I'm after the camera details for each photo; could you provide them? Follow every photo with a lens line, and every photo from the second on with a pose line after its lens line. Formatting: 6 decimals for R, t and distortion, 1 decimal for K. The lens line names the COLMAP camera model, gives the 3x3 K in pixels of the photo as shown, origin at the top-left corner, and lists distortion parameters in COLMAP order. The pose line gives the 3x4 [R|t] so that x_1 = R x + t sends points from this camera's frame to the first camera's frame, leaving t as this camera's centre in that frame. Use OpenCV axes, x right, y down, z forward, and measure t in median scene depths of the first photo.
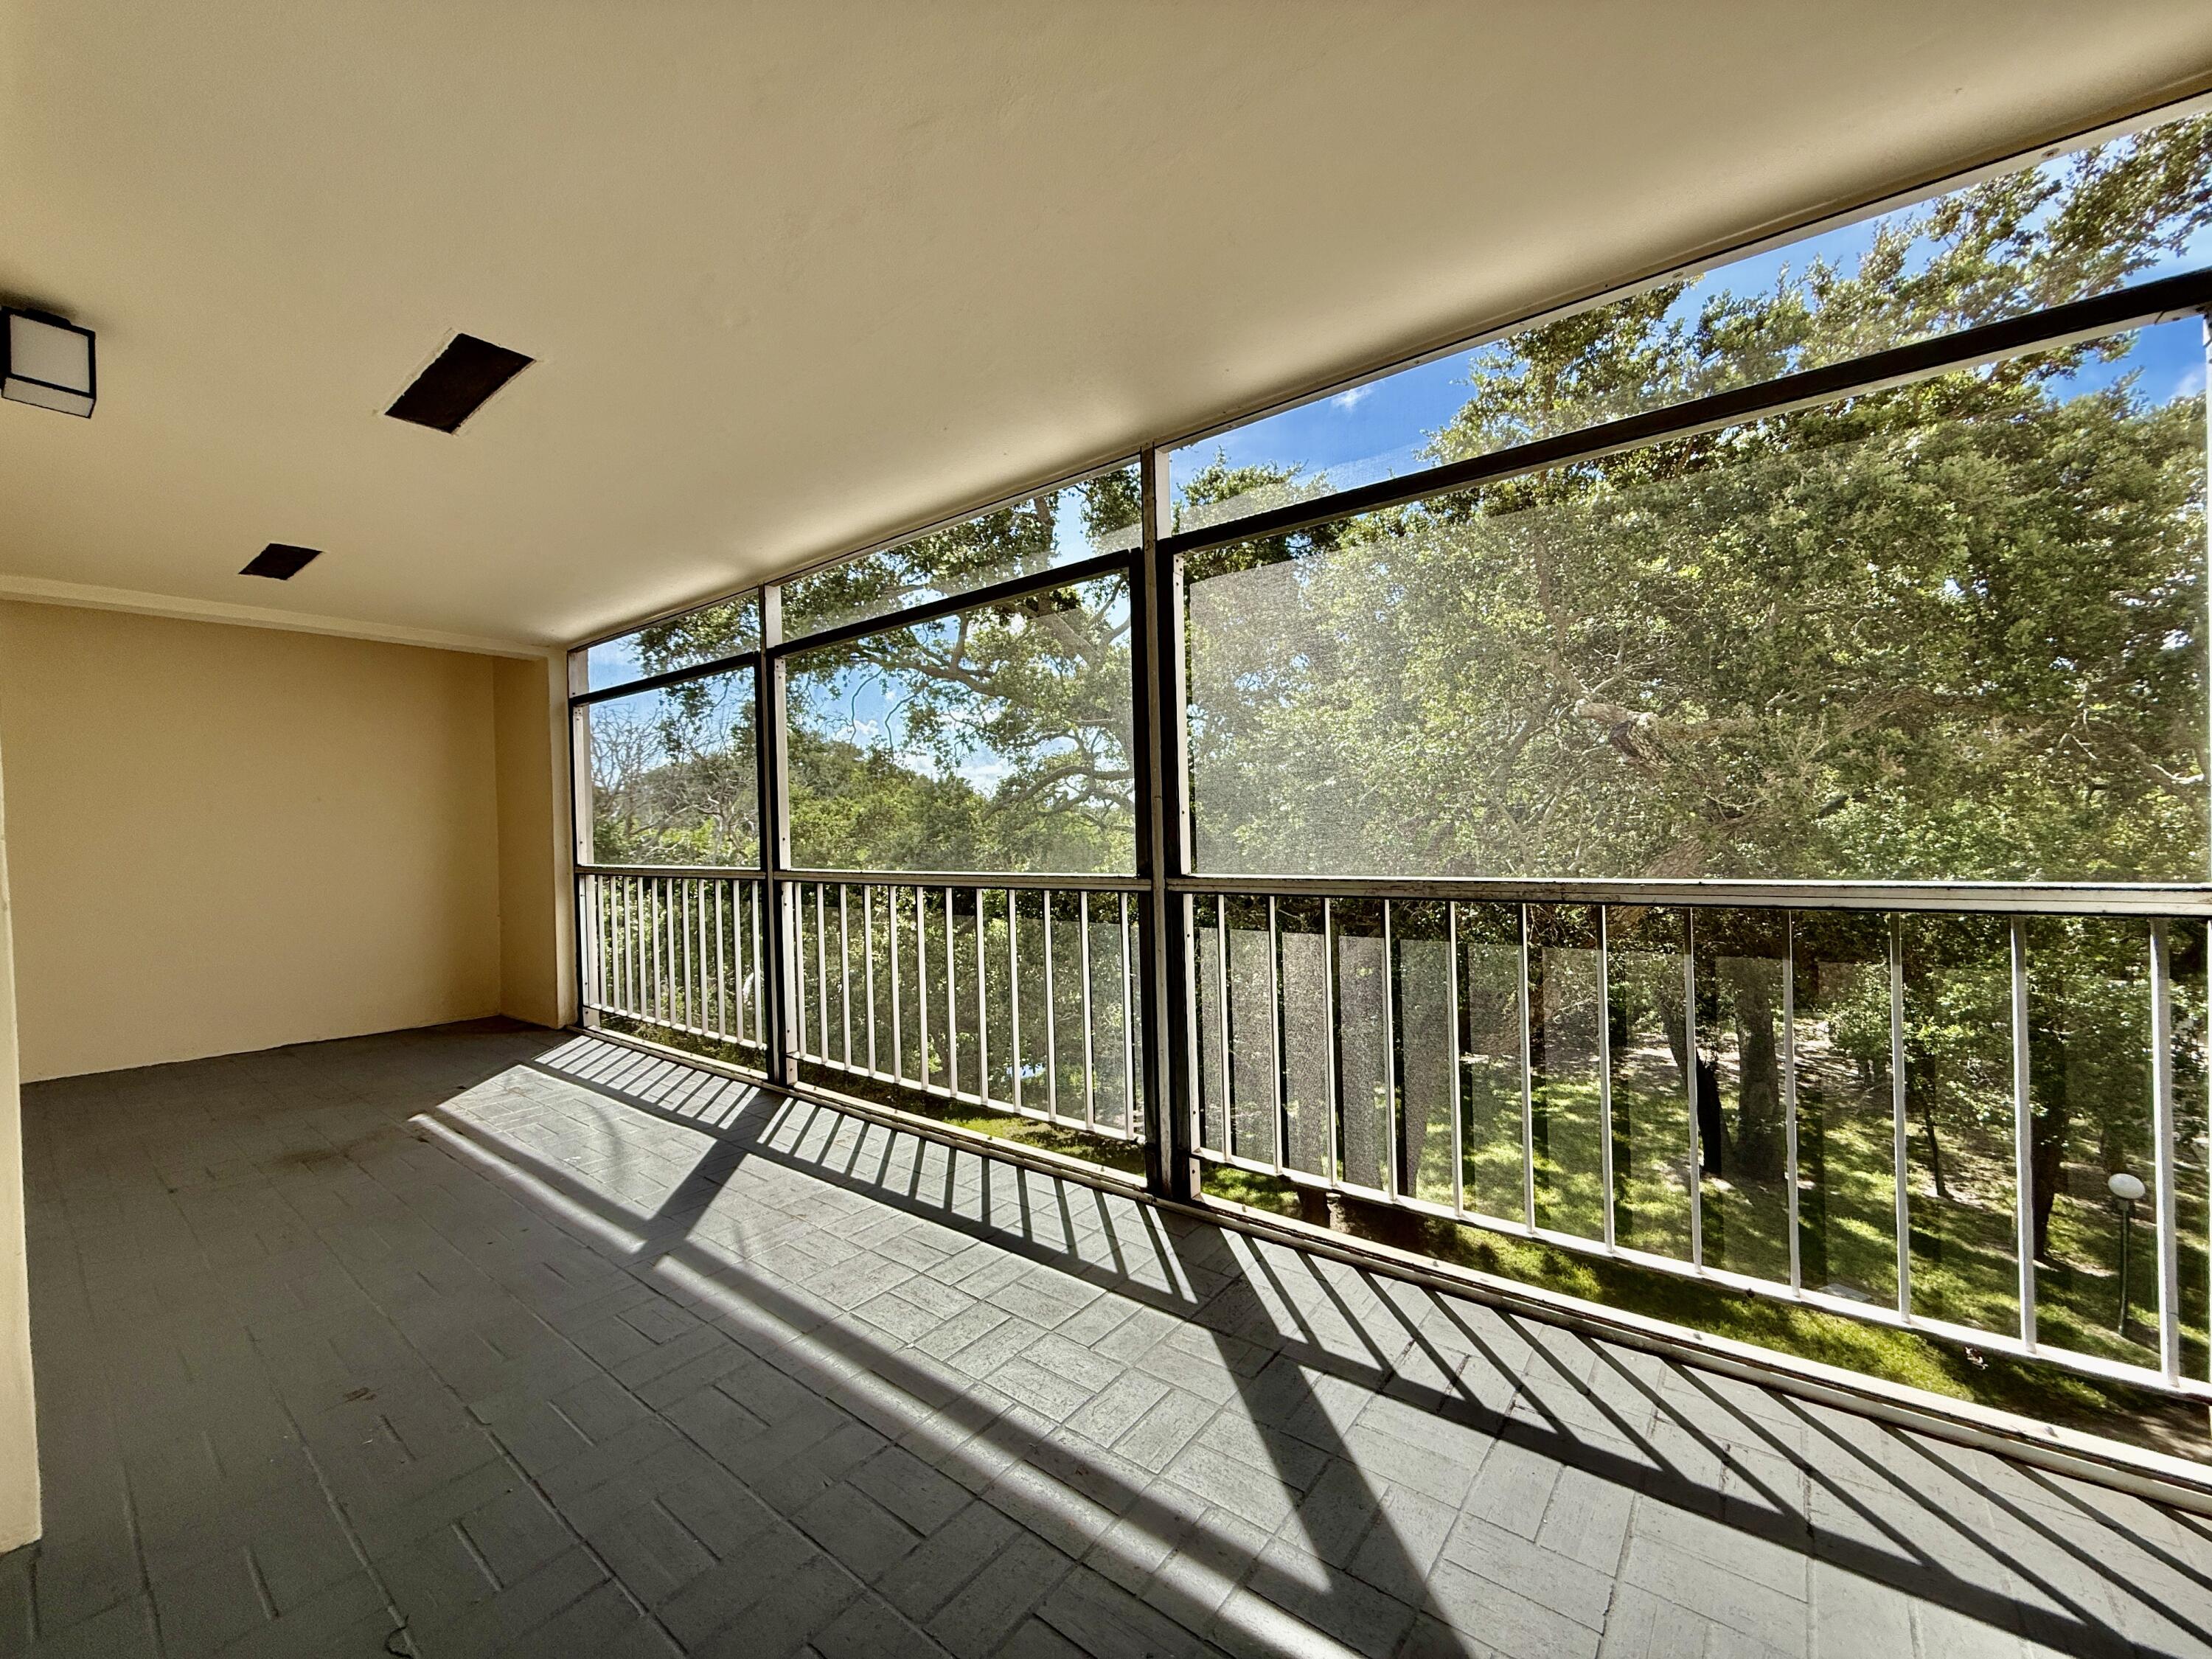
lens RADIAL K [[885.3, 0, 1106.0], [0, 885.3, 829.5], [0, 0, 1]] dist [0.000210, 0.000031]
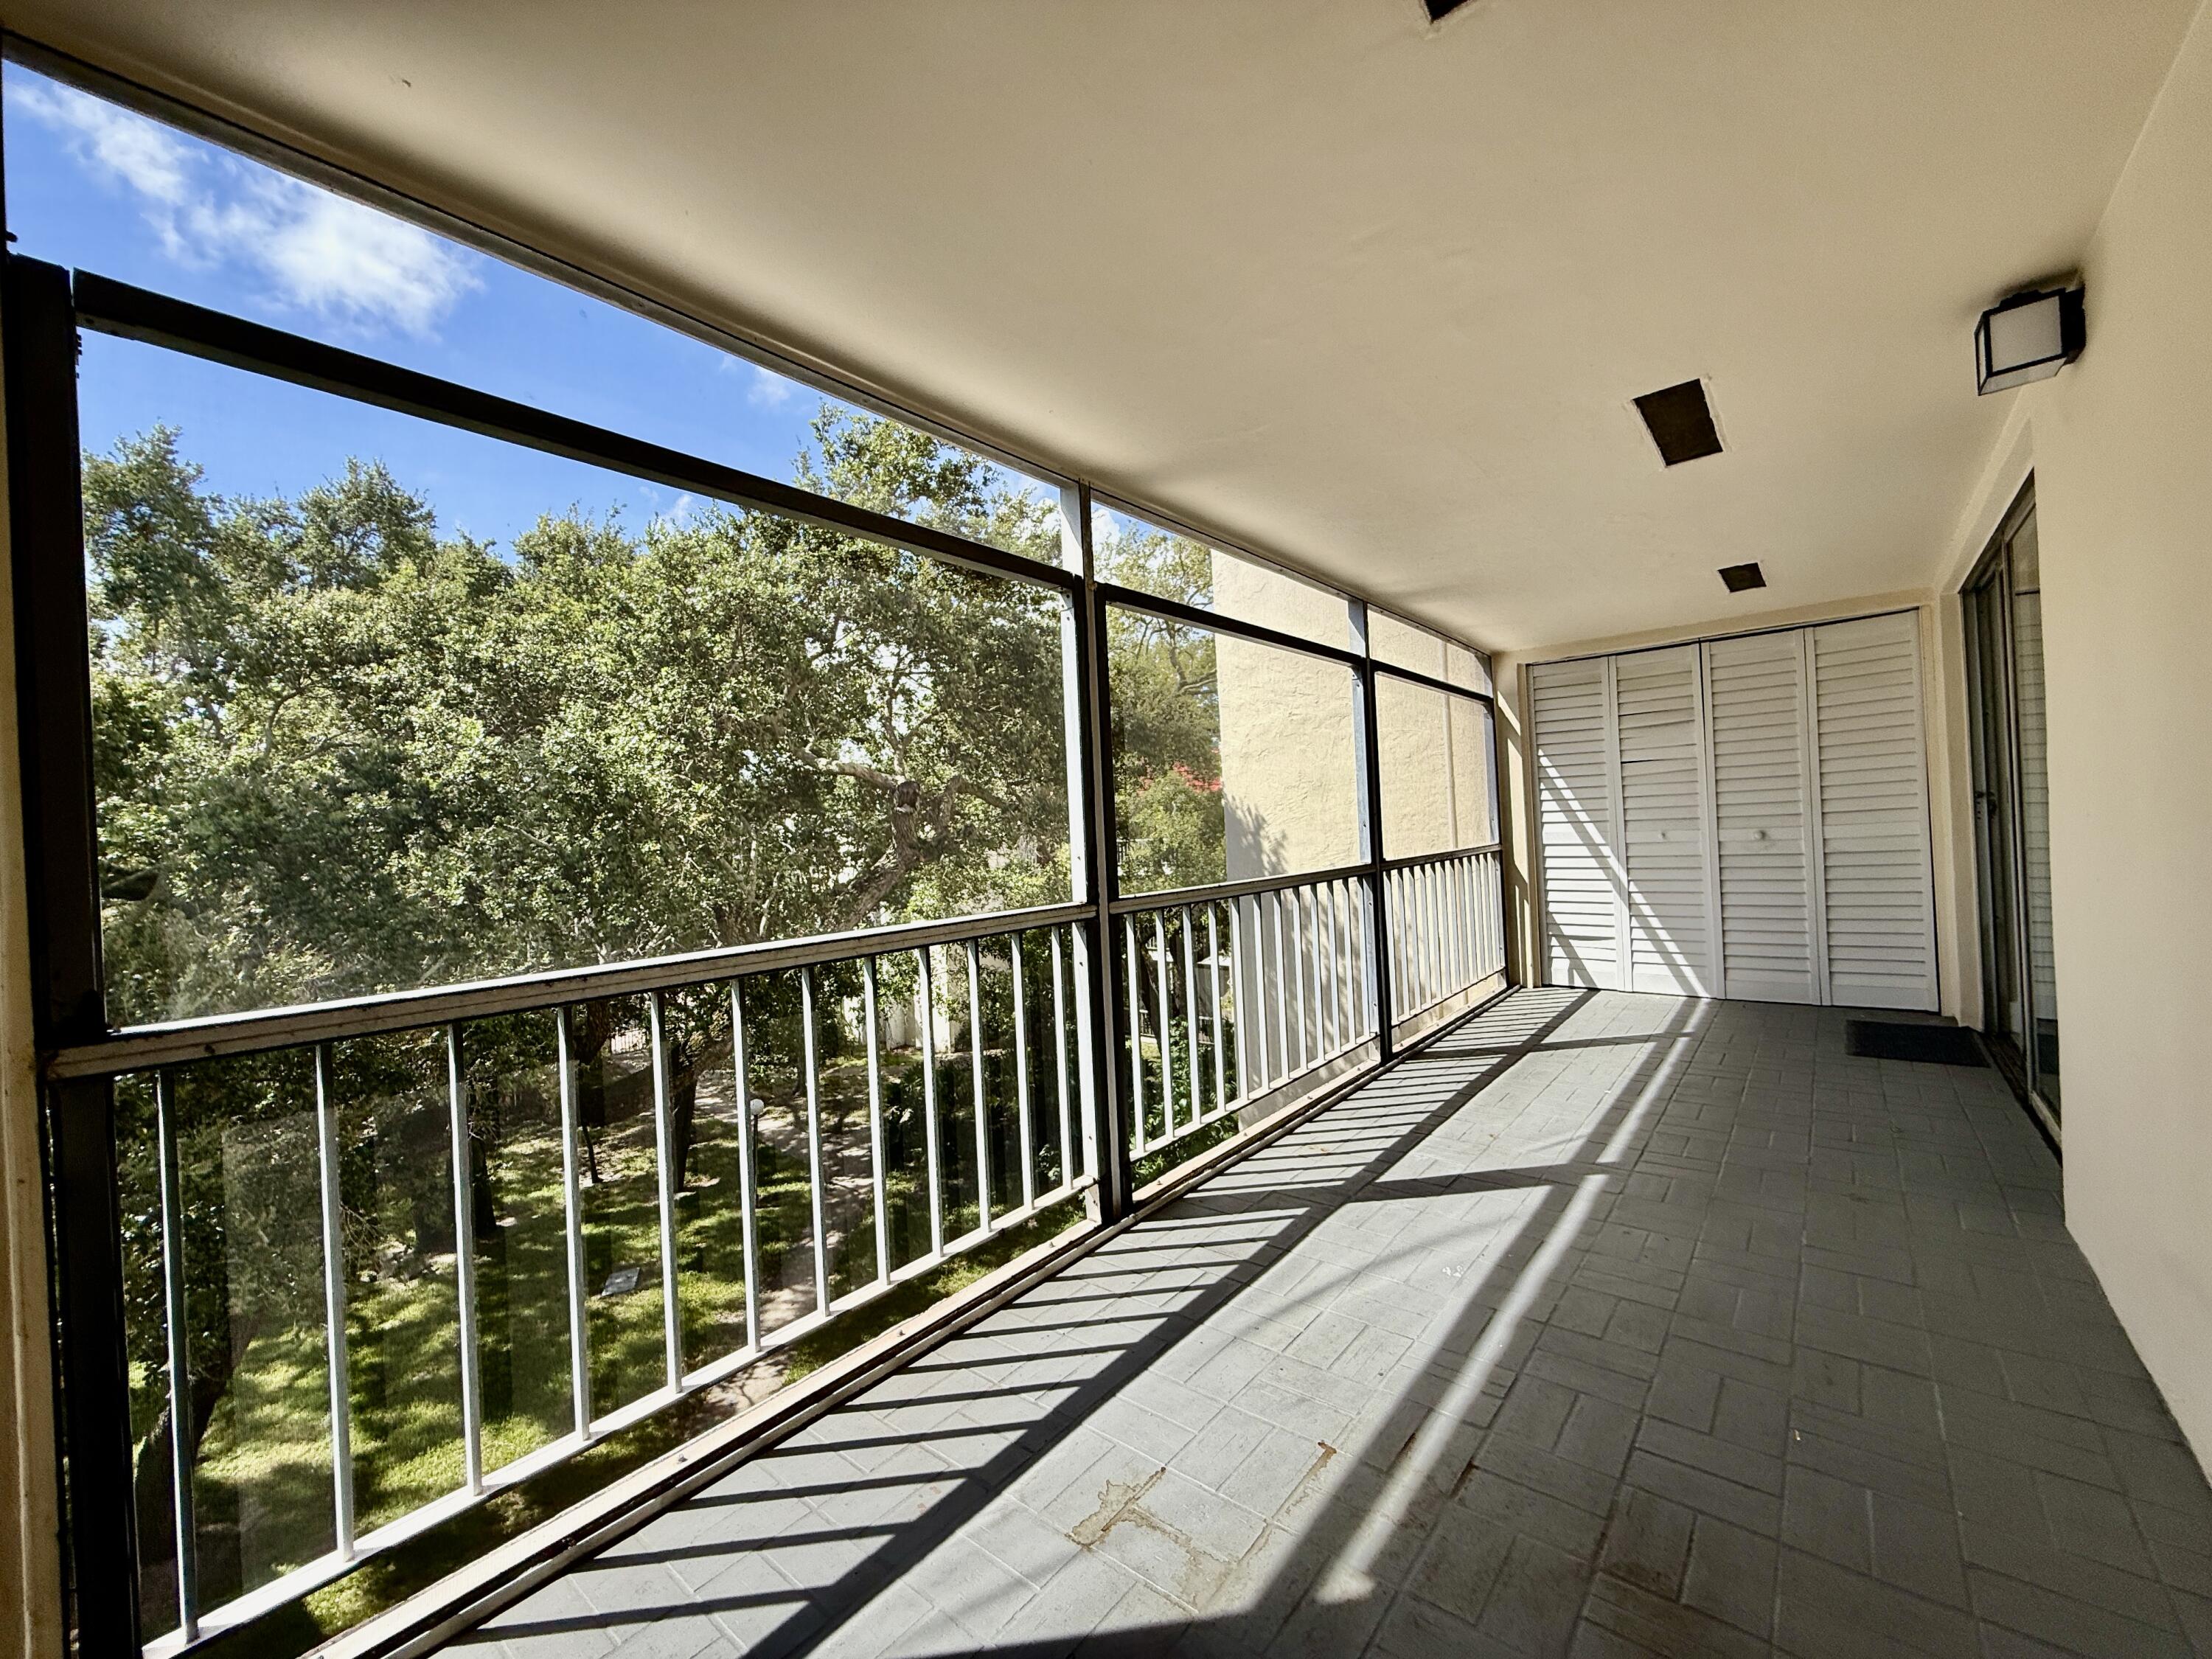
lens RADIAL K [[885.3, 0, 1106.0], [0, 885.3, 829.5], [0, 0, 1]] dist [0.000210, 0.000031]
pose [[0.027855, 0.028010, 0.999219, -1.224167], [0.052660, 0.998178, -0.029449, 0.012576], [-0.998224, 0.053439, 0.026329, 1.130321]]
